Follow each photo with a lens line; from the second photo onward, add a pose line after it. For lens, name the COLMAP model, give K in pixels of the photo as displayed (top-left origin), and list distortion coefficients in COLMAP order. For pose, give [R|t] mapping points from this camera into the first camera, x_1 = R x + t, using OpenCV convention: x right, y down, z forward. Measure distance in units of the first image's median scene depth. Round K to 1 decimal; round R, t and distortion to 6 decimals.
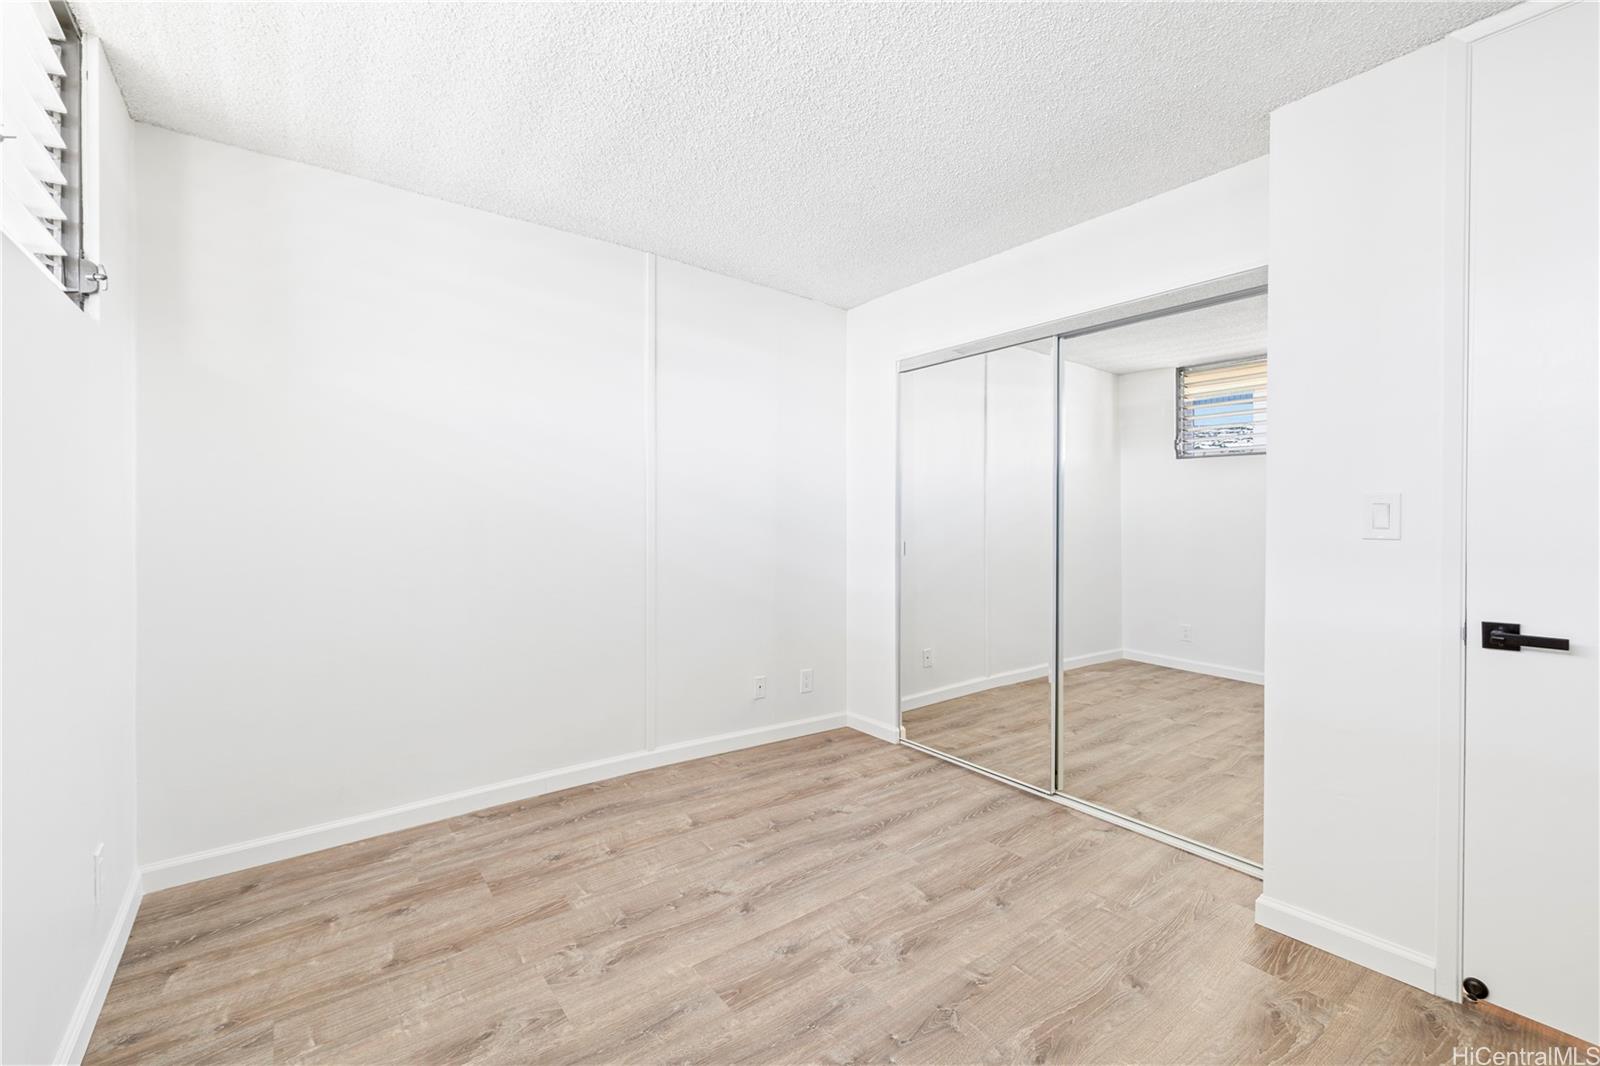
lens RADIAL K [[671.4, 0, 807.5], [0, 671.4, 528.4], [0, 0, 1]] dist [0.000946, -0.000265]
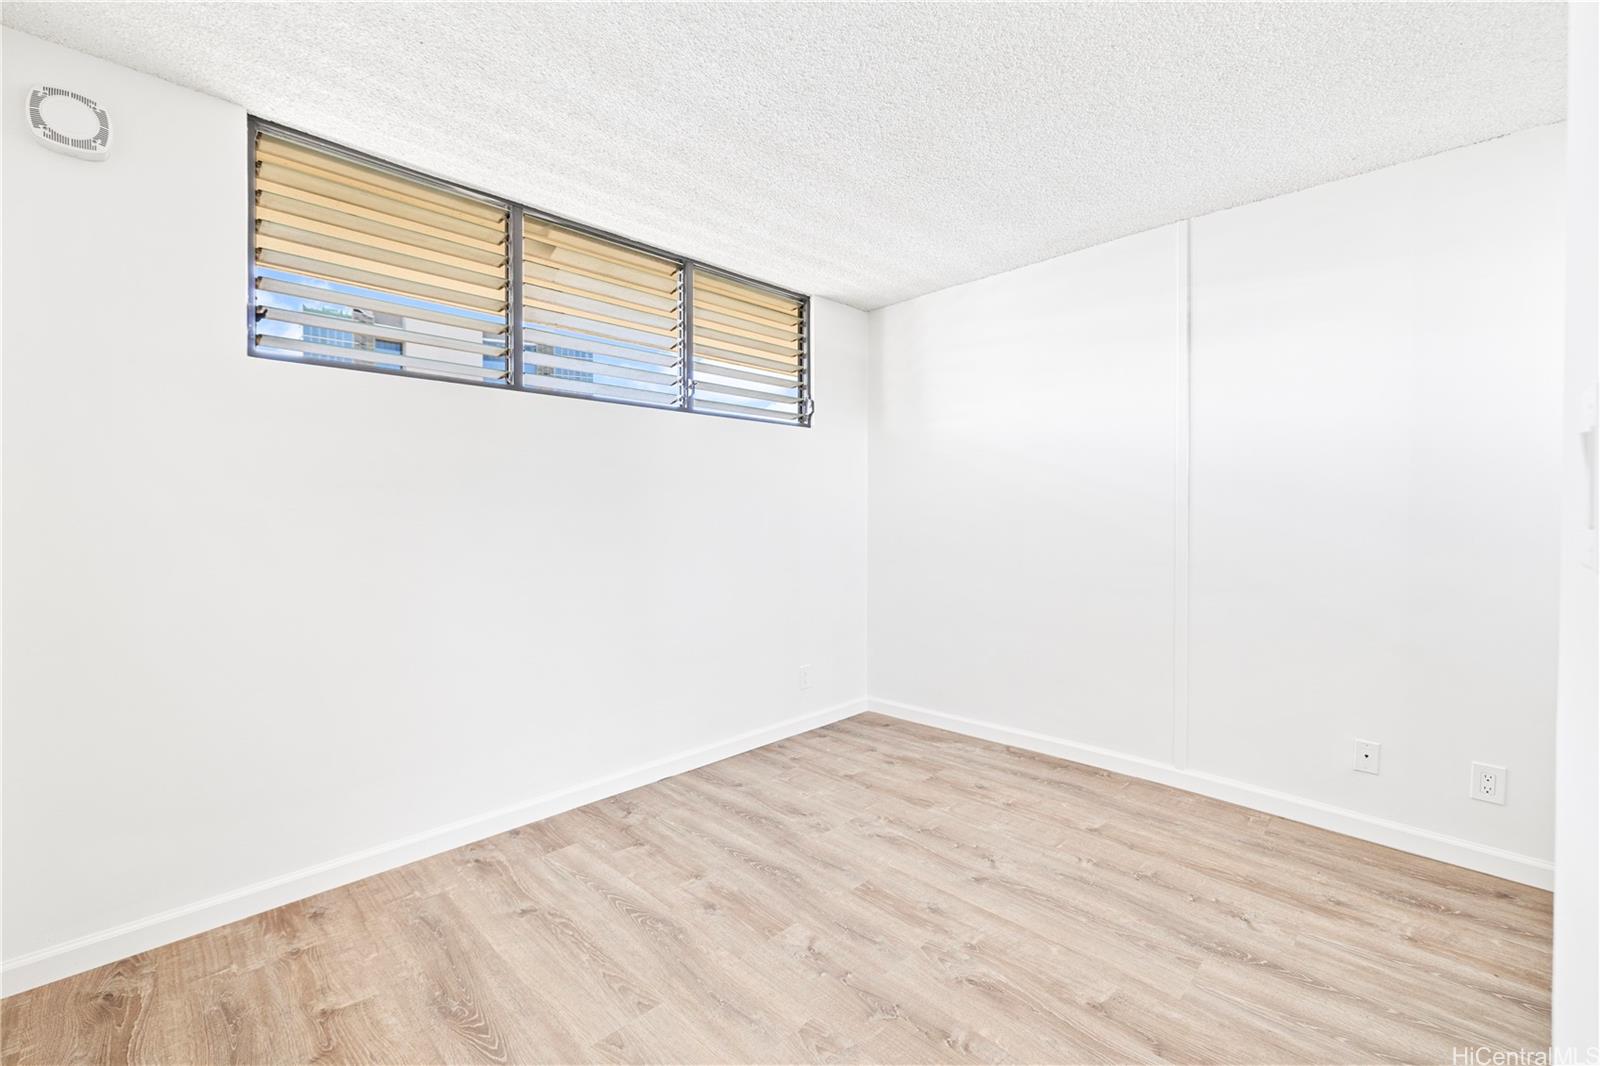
lens RADIAL K [[671.4, 0, 807.5], [0, 671.4, 528.4], [0, 0, 1]] dist [0.000946, -0.000265]
pose [[0.125224, 0.010713, -0.992071, 0.807802], [-0.007168, 0.999925, 0.009893, 0.001555], [0.992103, 0.005872, 0.125291, 0.519622]]
